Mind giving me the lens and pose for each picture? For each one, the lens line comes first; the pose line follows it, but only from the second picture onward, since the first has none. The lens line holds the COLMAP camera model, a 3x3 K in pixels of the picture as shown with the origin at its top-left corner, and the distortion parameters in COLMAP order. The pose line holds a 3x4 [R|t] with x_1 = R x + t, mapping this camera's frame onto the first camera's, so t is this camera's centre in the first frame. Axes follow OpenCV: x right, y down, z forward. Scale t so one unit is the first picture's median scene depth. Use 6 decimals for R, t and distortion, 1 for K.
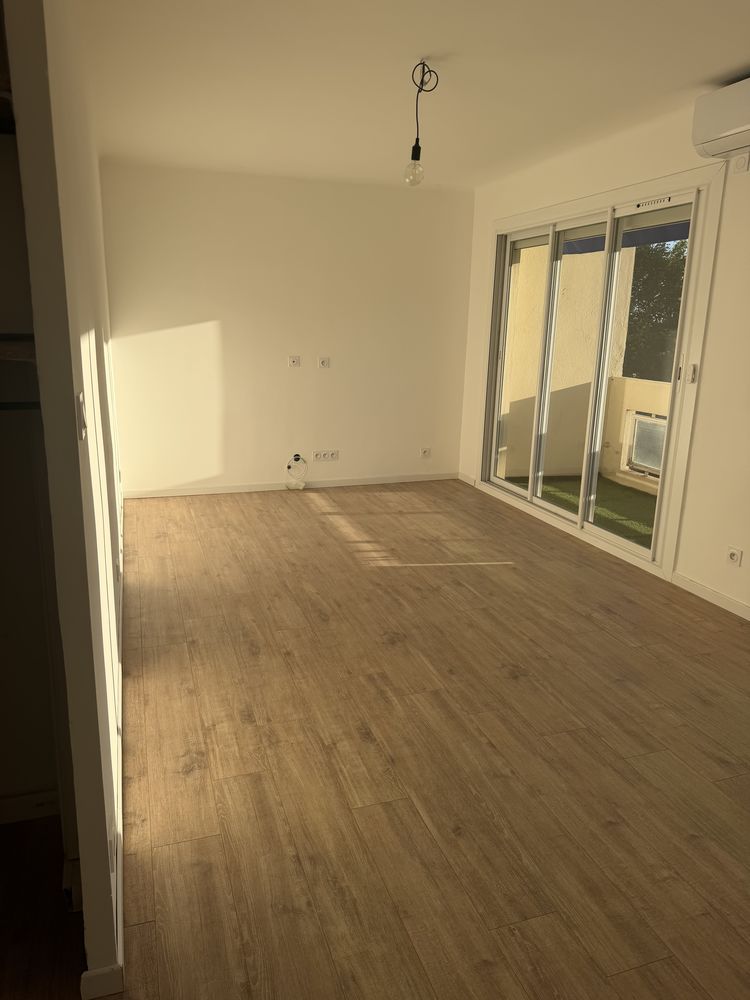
lens RADIAL K [[699.0, 0, 375.7], [0, 699.0, 499.2], [0, 0, 1]] dist [0.004006, -0.037978]
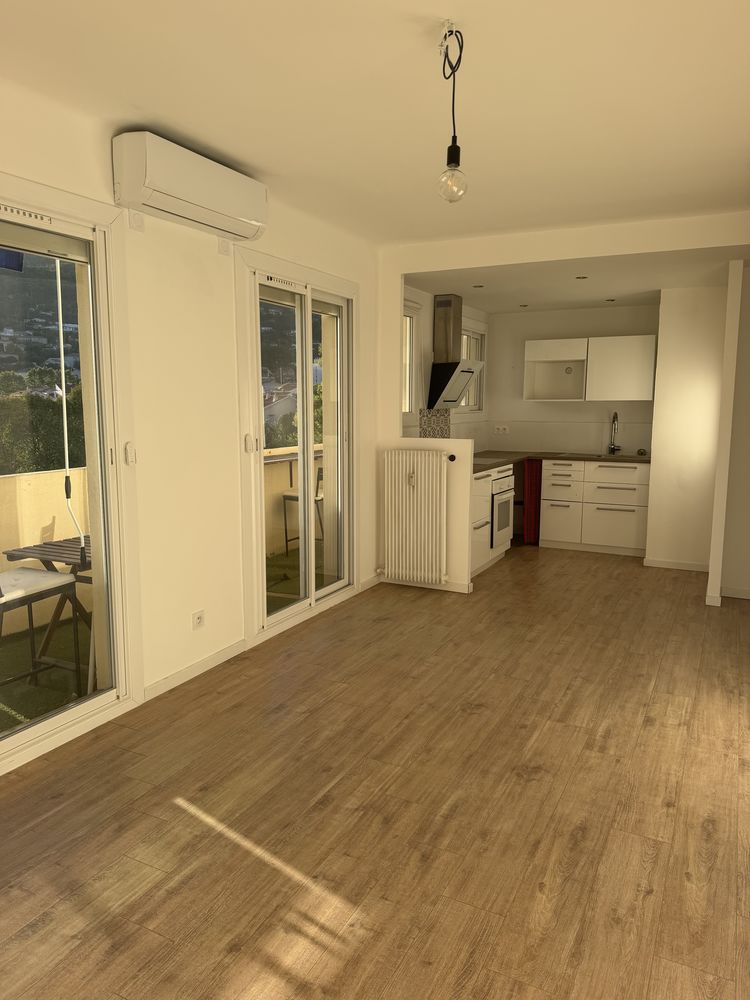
lens RADIAL K [[699.0, 0, 366.6], [0, 699.0, 497.9], [0, 0, 1]] dist [0.004006, -0.037978]
pose [[-0.686336, -0.119449, 0.717408, -0.386205], [0.165930, 0.934687, 0.314369, -0.385958], [-0.708103, 0.334802, -0.621689, 1.497932]]
